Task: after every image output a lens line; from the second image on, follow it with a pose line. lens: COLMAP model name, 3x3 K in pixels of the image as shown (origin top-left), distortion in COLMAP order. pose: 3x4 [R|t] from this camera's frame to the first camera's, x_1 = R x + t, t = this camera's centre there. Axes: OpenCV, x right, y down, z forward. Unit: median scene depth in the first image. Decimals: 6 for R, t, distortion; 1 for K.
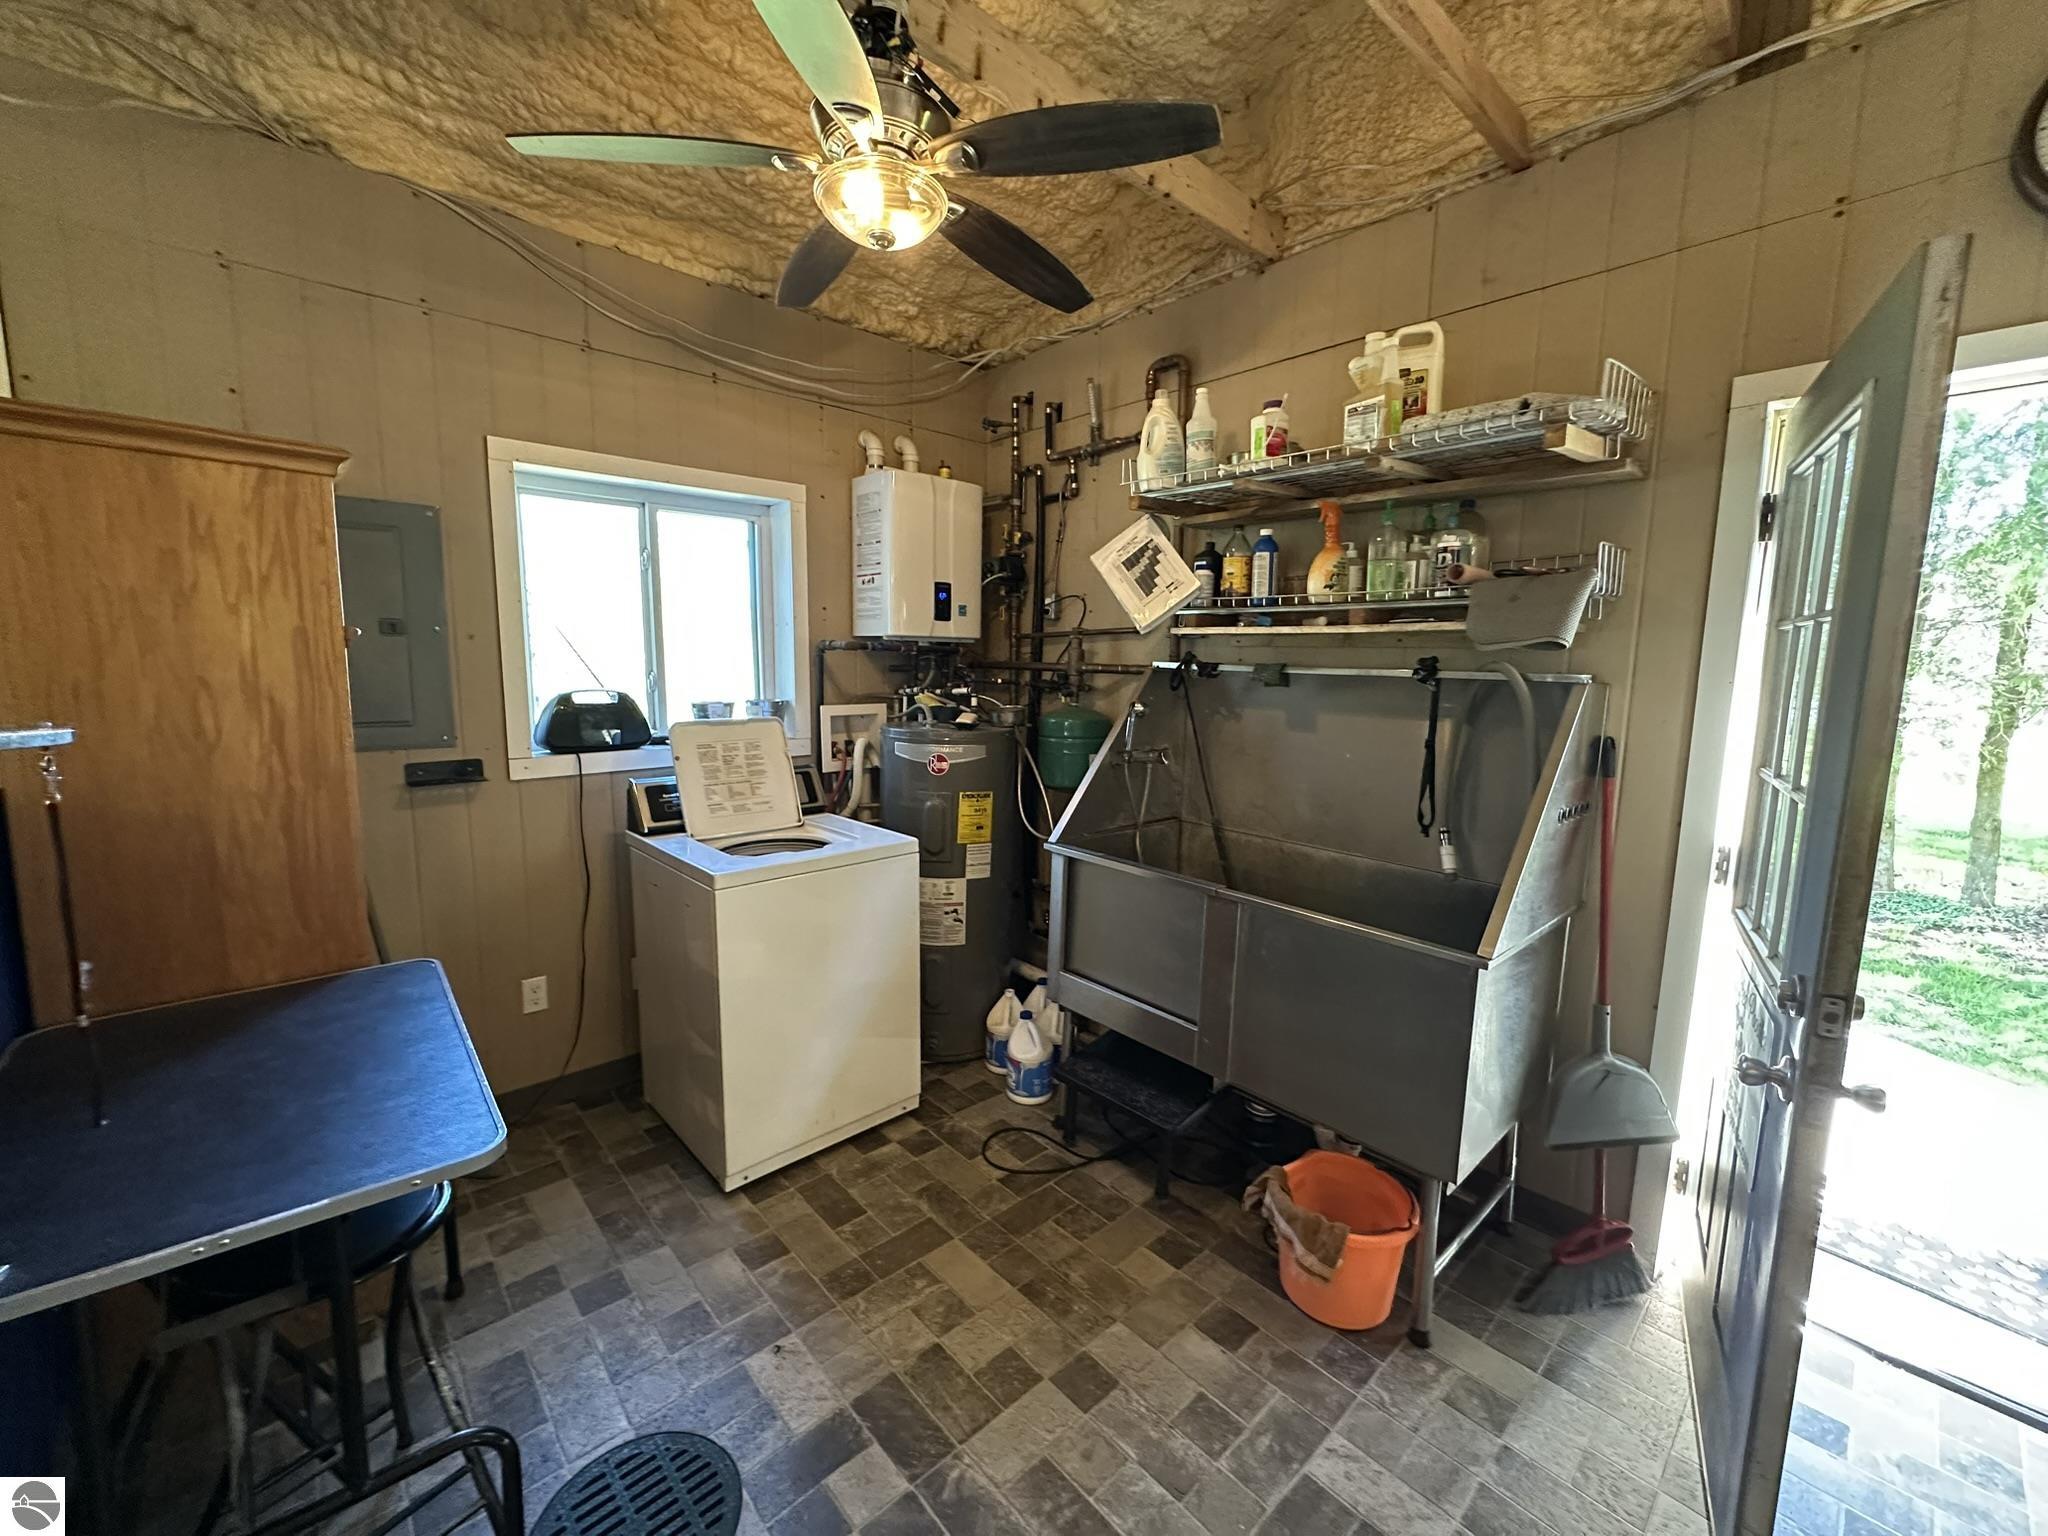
lens RADIAL K [[823.9, 0, 1023.1], [0, 823.9, 764.6], [0, 0, 1]] dist [-0.001943, -0.000066]
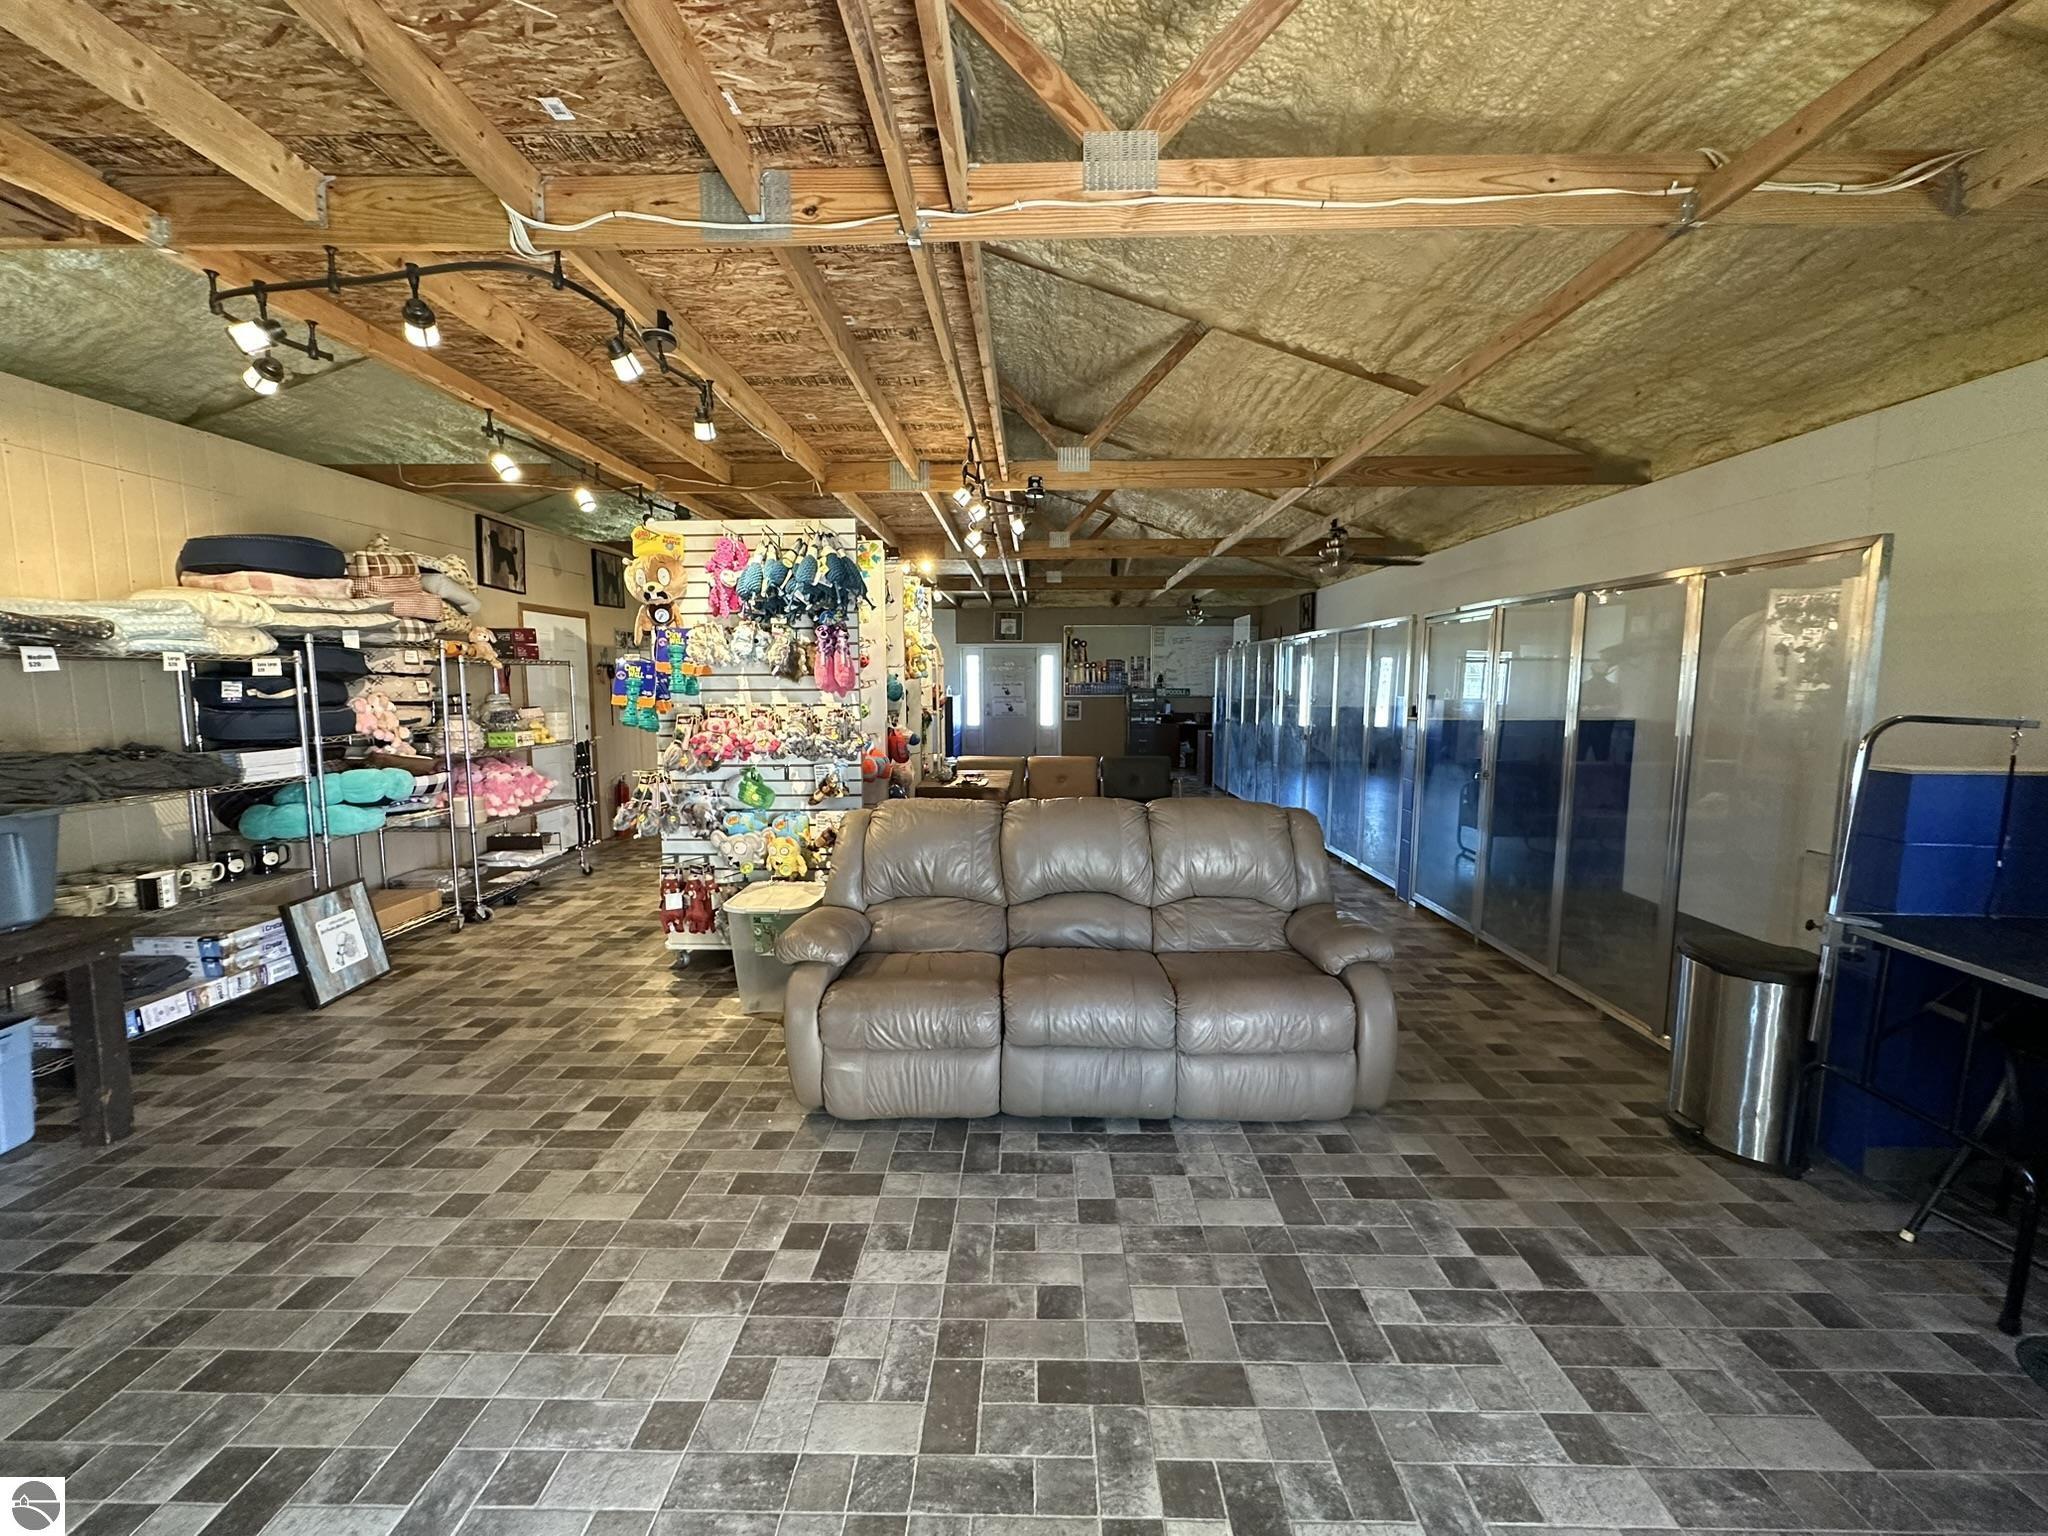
lens RADIAL K [[823.9, 0, 1024.1], [0, 823.9, 768.0], [0, 0, 1]] dist [-0.001943, -0.000066]
pose [[-0.690302, 0.057196, -0.721257, 0.415718], [-0.109089, 0.977246, 0.181904, -0.211009], [0.715250, 0.204250, -0.668356, 1.689548]]
